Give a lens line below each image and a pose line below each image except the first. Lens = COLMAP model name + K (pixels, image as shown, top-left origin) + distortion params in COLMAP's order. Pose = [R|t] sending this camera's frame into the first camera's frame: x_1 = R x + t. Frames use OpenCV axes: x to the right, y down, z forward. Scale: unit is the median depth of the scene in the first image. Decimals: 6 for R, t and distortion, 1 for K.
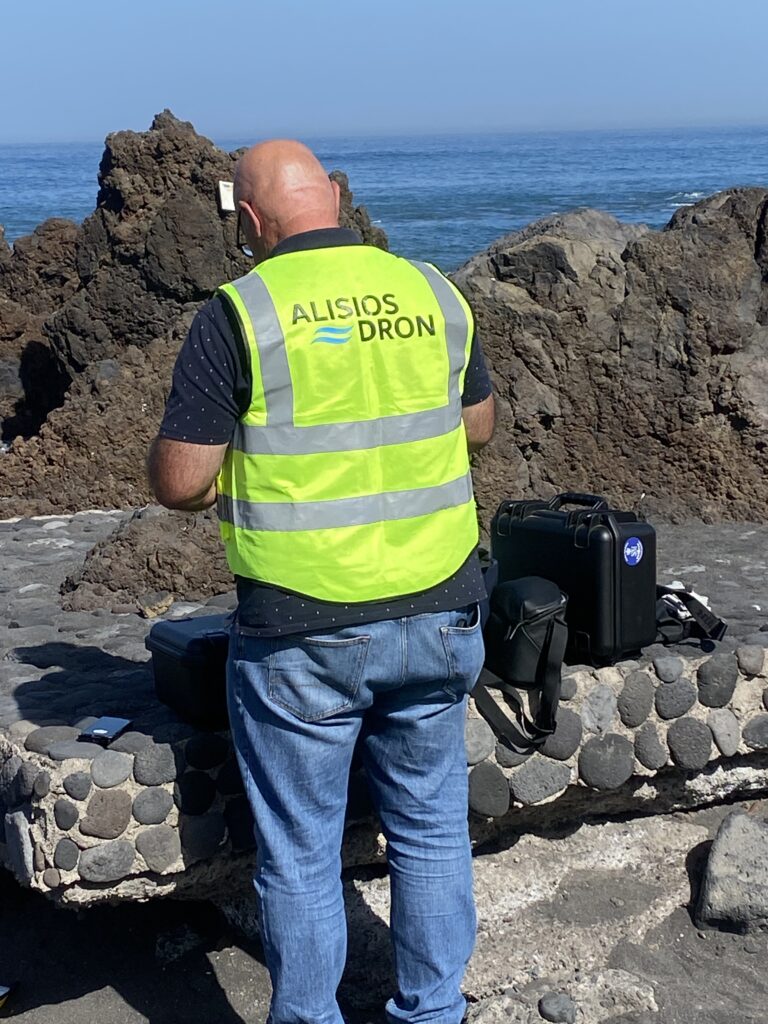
lens RADIAL K [[2190.8, 0, 383.5], [0, 2190.8, 510.4], [0, 0, 1]] dist [0.041438, 0.000000]
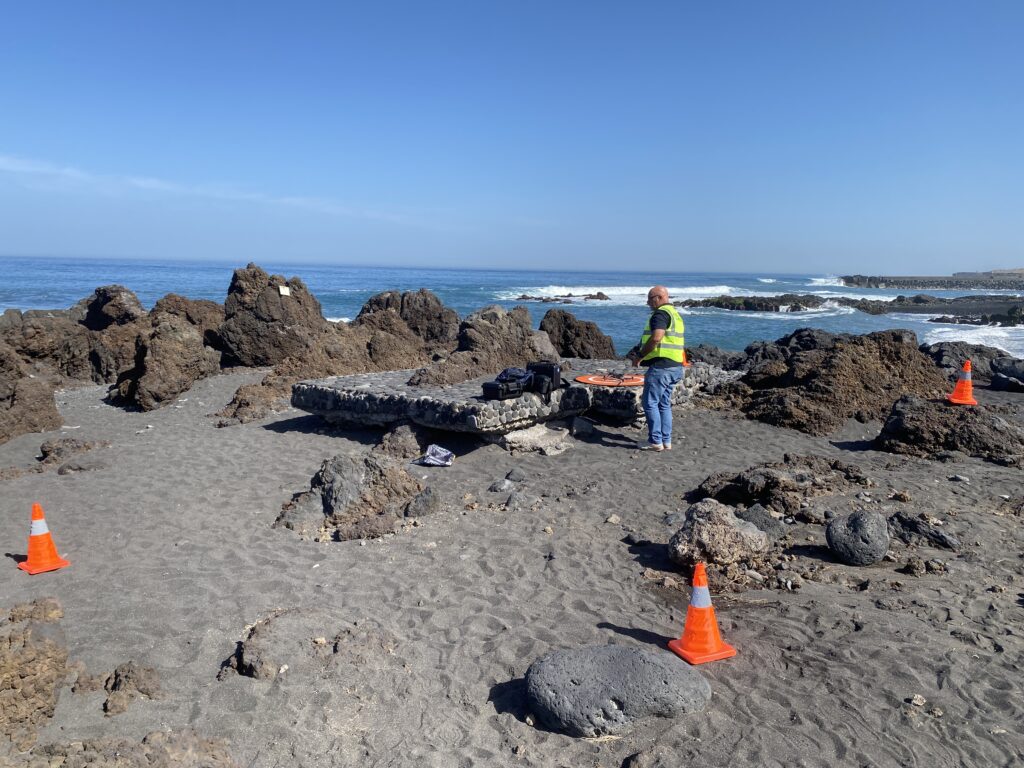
lens RADIAL K [[776.8, 0, 512.6], [0, 776.8, 385.3], [0, 0, 1]] dist [-0.002172, -0.000640]
pose [[0.925647, -0.011321, 0.378220, -0.193280], [0.018396, 0.999717, -0.015099, 0.022349], [-0.377942, 0.020934, 0.925593, -0.201905]]
